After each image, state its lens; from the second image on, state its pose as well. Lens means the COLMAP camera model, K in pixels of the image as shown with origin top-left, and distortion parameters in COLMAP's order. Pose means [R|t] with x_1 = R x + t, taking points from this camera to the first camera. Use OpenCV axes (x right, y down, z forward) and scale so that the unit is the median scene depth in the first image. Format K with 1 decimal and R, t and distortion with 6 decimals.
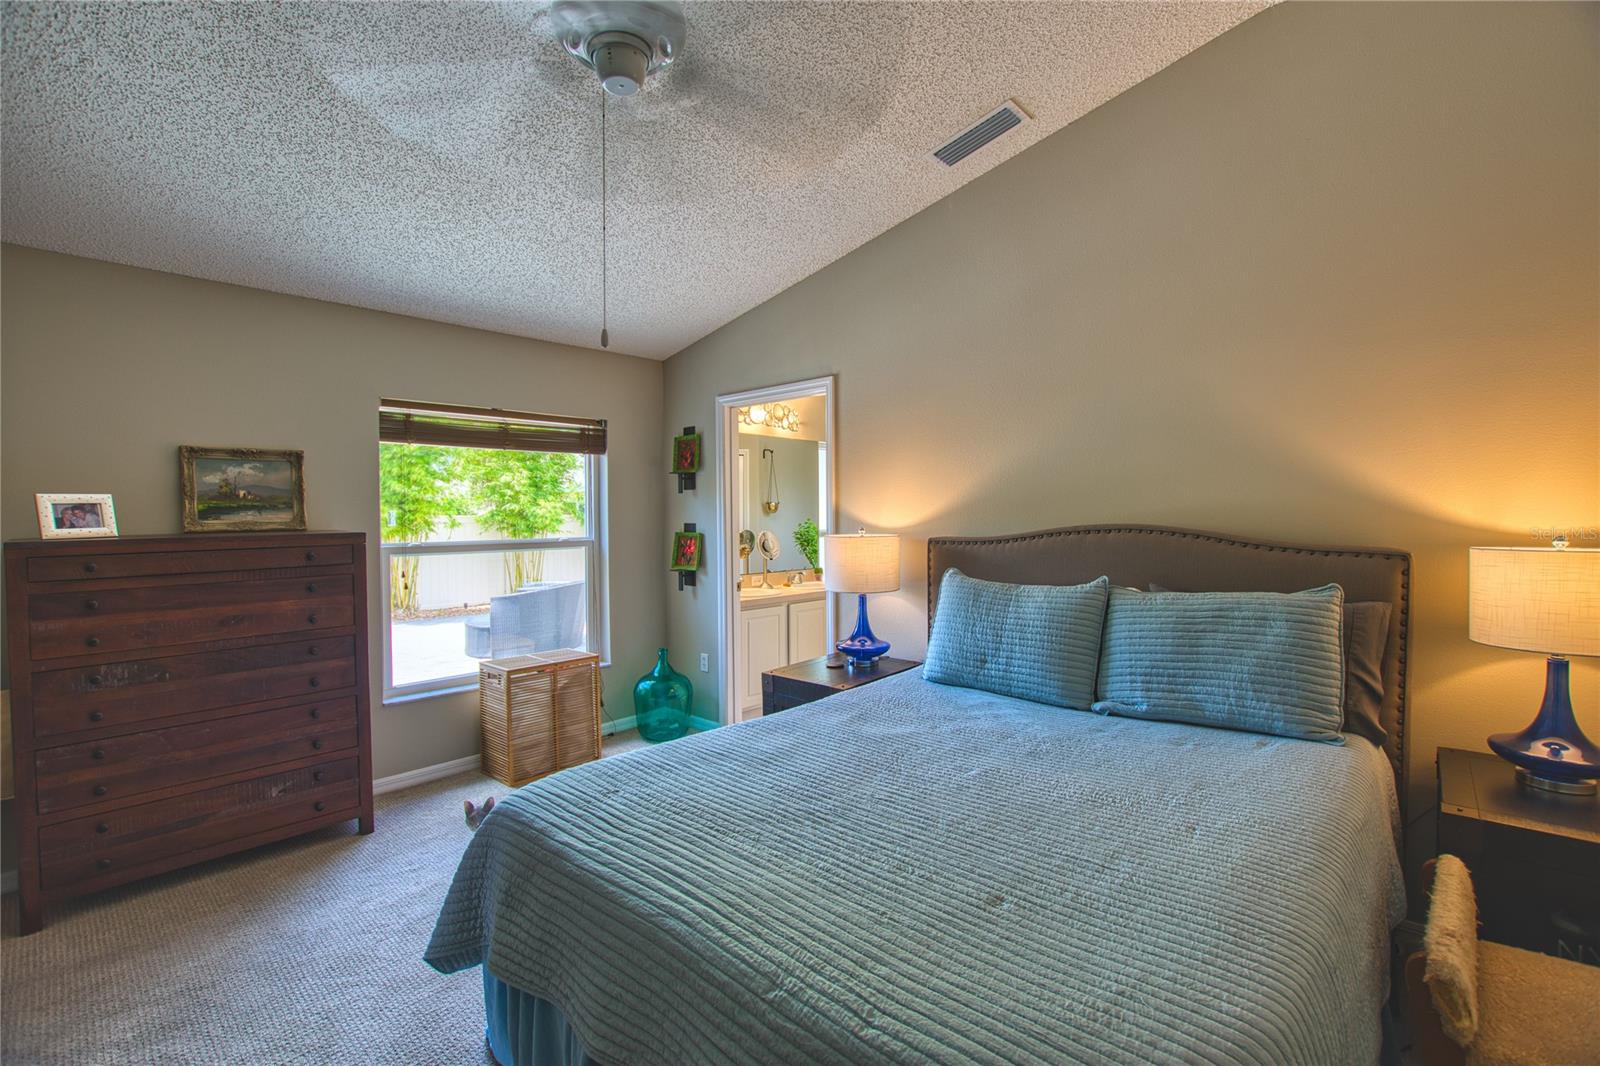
lens RADIAL K [[708.5, 0, 800.7], [0, 708.5, 527.1], [0, 0, 1]] dist [-0.022064, 0.000585]
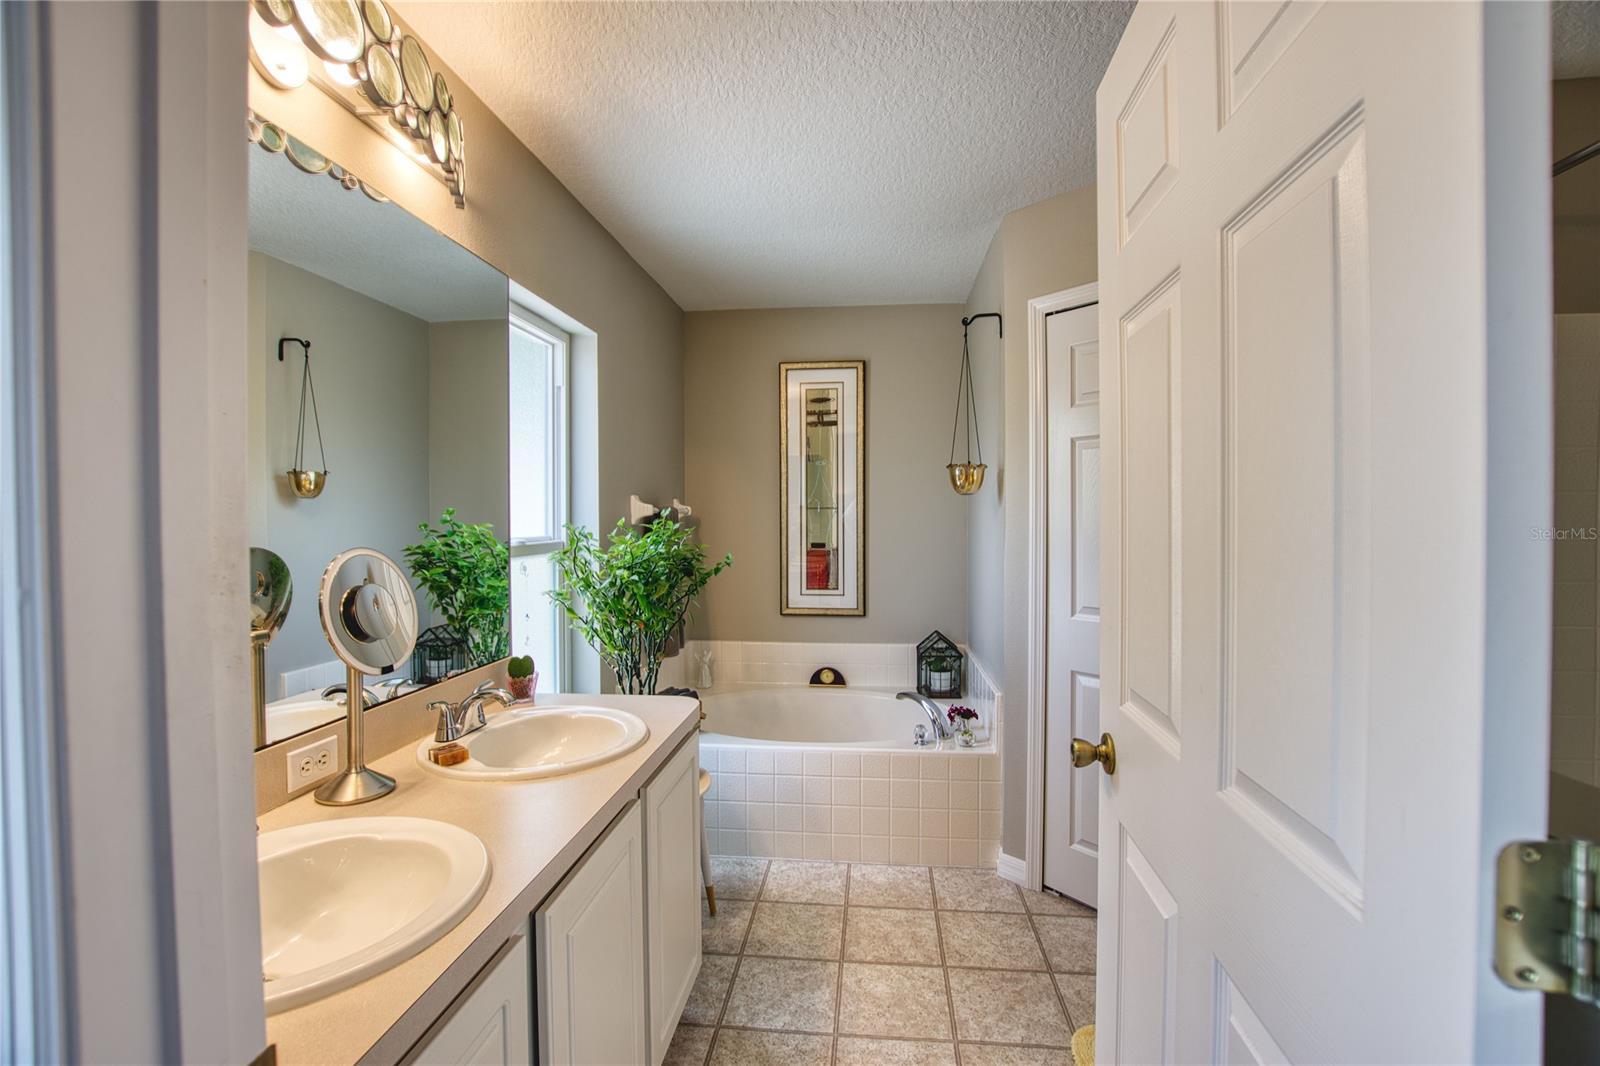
lens RADIAL K [[708.5, 0, 800.7], [0, 708.5, 527.1], [0, 0, 1]] dist [-0.022064, 0.000585]
pose [[0.808917, -0.004093, 0.587908, -0.099792], [0.008170, 0.999957, -0.004280, 0.000971], [-0.587866, 0.008266, 0.808916, 1.086259]]
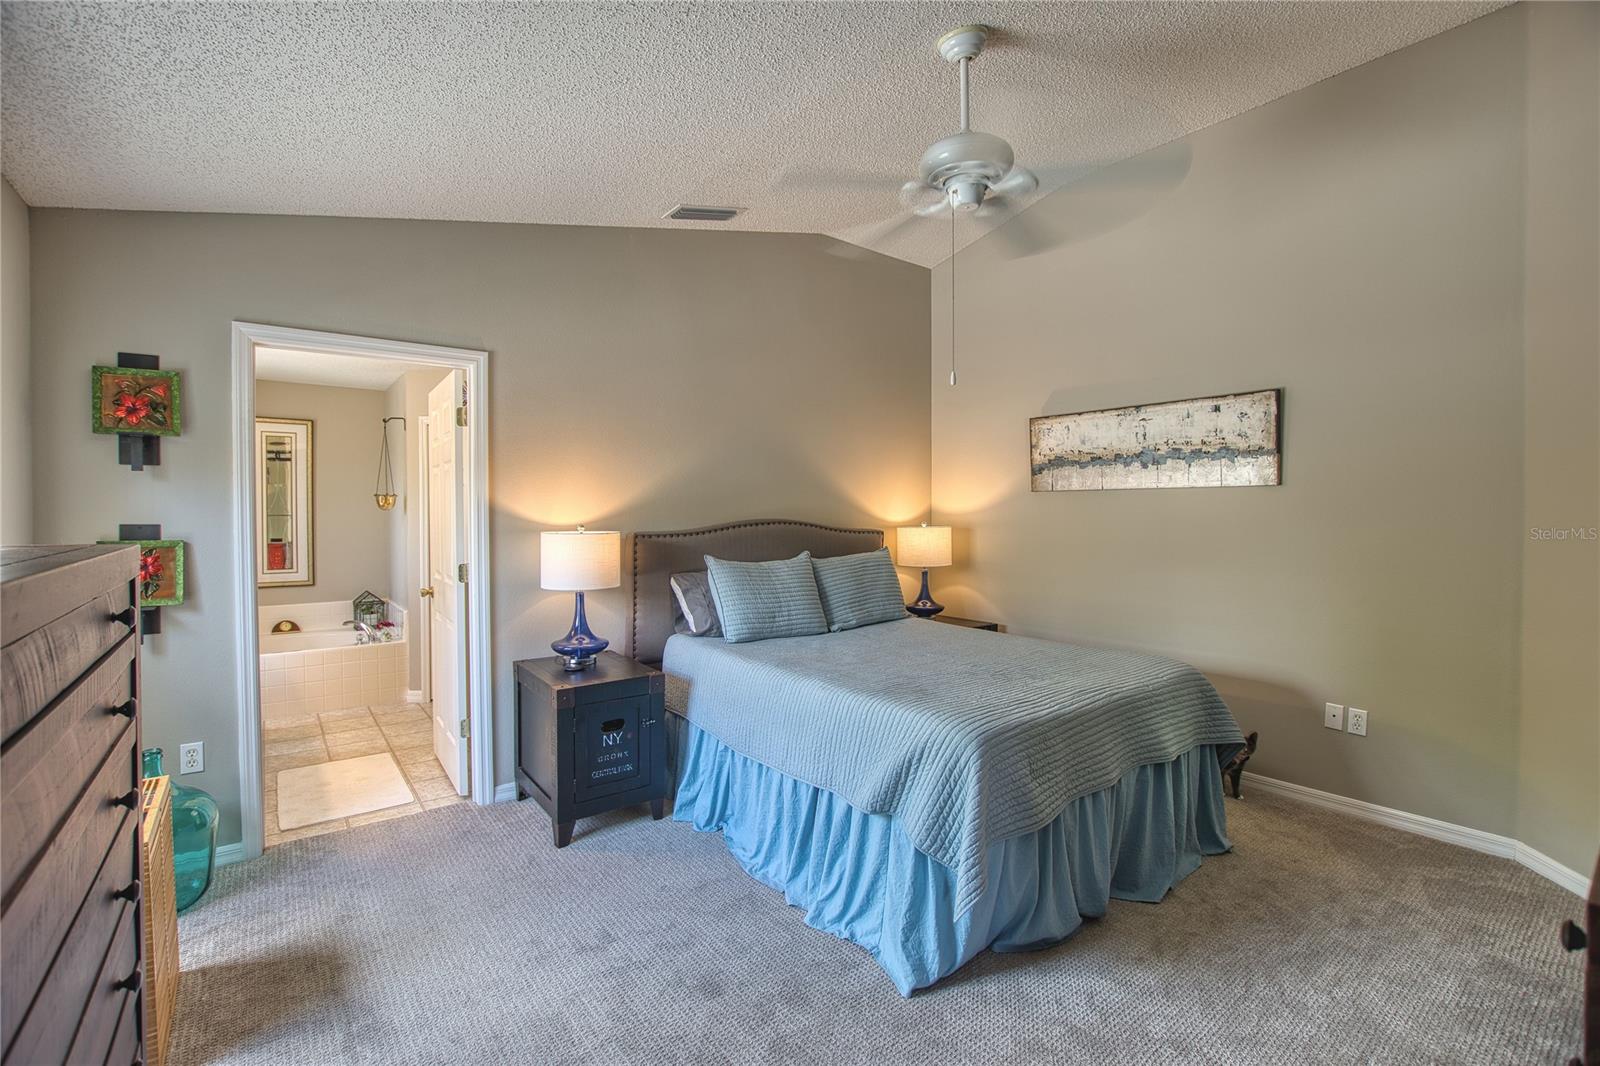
lens RADIAL K [[708.5, 0, 800.7], [0, 708.5, 527.1], [0, 0, 1]] dist [-0.022064, 0.000585]
pose [[0.181504, -0.012163, 0.983315, -0.781325], [0.017047, 0.999812, 0.009220, 0.000502], [-0.983242, 0.015089, 0.181677, 0.490698]]
